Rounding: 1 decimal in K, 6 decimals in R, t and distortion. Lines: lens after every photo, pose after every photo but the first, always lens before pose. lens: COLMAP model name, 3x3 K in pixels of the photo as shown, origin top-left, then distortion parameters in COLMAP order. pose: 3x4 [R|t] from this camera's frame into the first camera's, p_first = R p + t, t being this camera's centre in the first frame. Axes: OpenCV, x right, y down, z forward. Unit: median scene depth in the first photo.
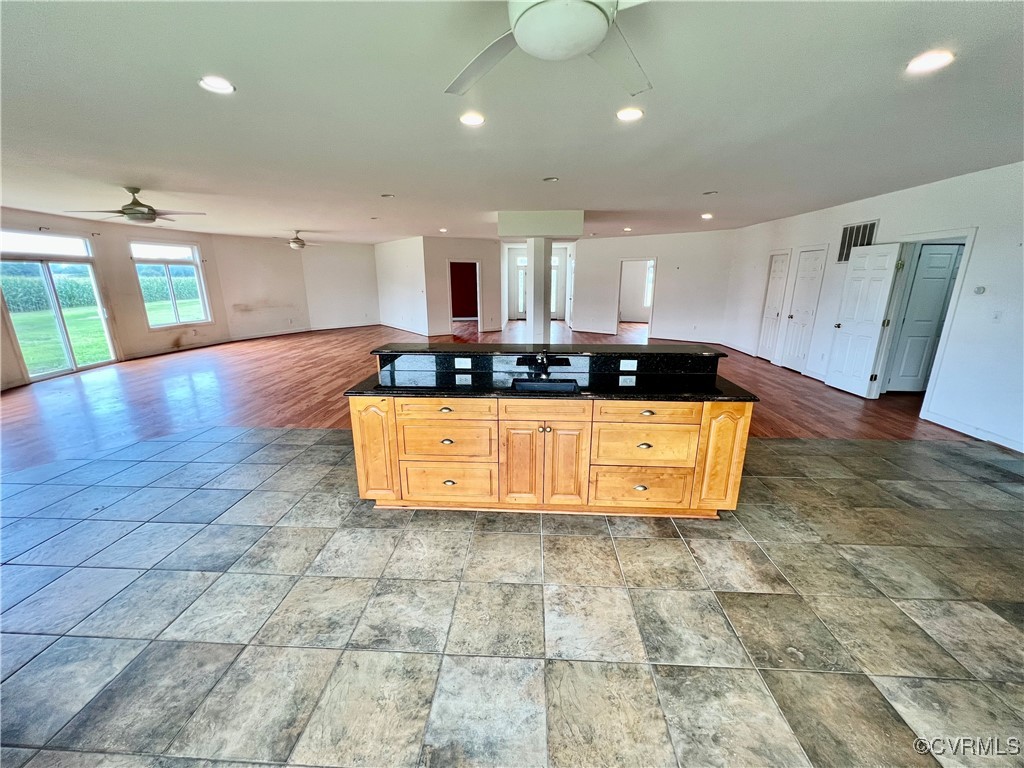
lens RADIAL K [[411.2, 0, 512.0], [0, 411.2, 384.0], [0, 0, 1]] dist [-0.000980, -0.000181]
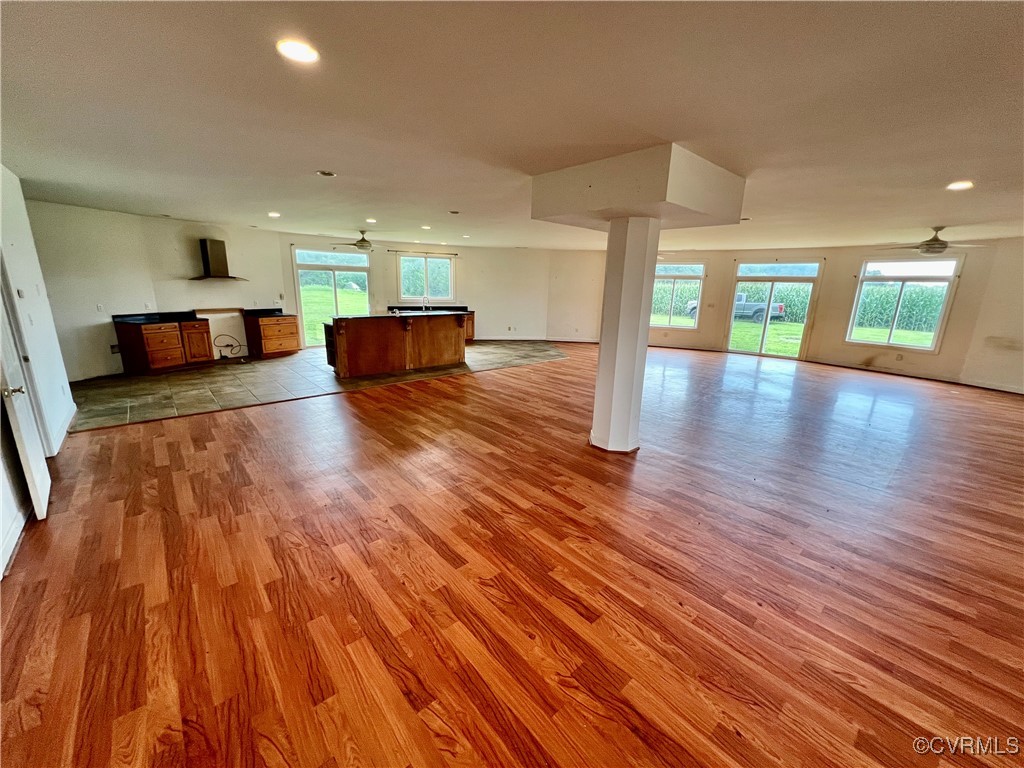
lens RADIAL K [[411.2, 0, 512.0], [0, 411.2, 384.0], [0, 0, 1]] dist [-0.000980, -0.000181]
pose [[-0.709593, 0.152324, -0.687950, 0.555404], [-0.198373, 0.893673, 0.402488, -0.334508], [0.676111, 0.422074, -0.603927, 1.259198]]
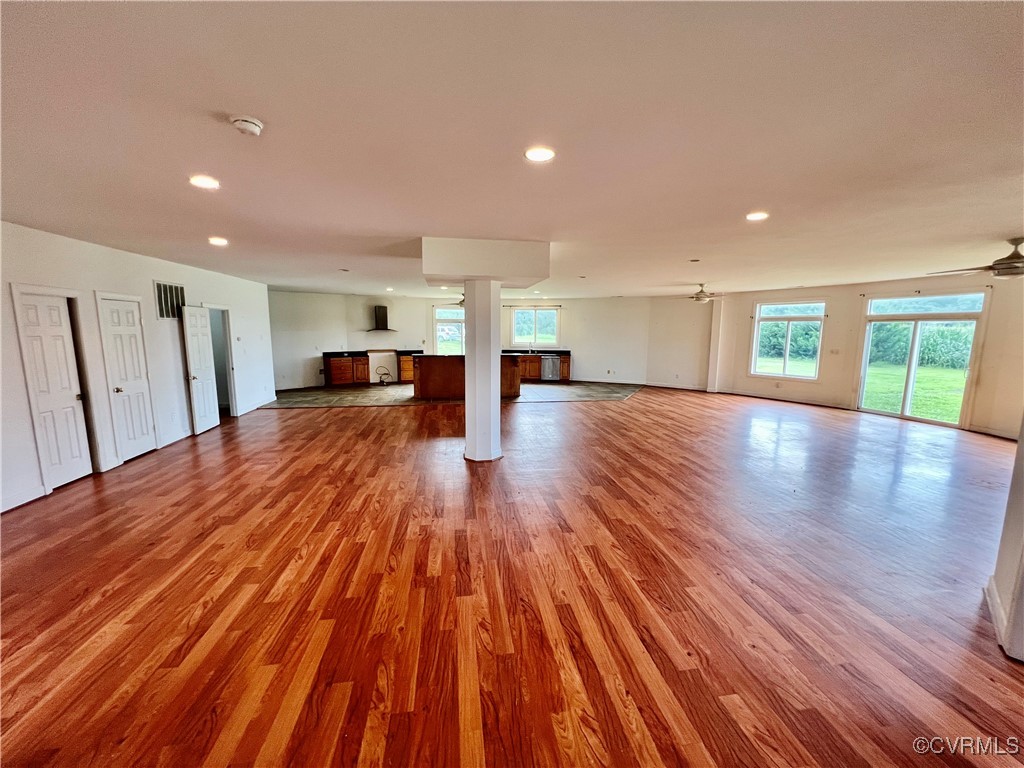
lens RADIAL K [[411.2, 0, 512.0], [0, 411.2, 384.0], [0, 0, 1]] dist [-0.000980, -0.000181]
pose [[-0.979321, 0.025442, -0.200705, 0.155730], [-0.052334, 0.926436, 0.372796, -0.439648], [0.195425, 0.375591, -0.905947, 1.653538]]
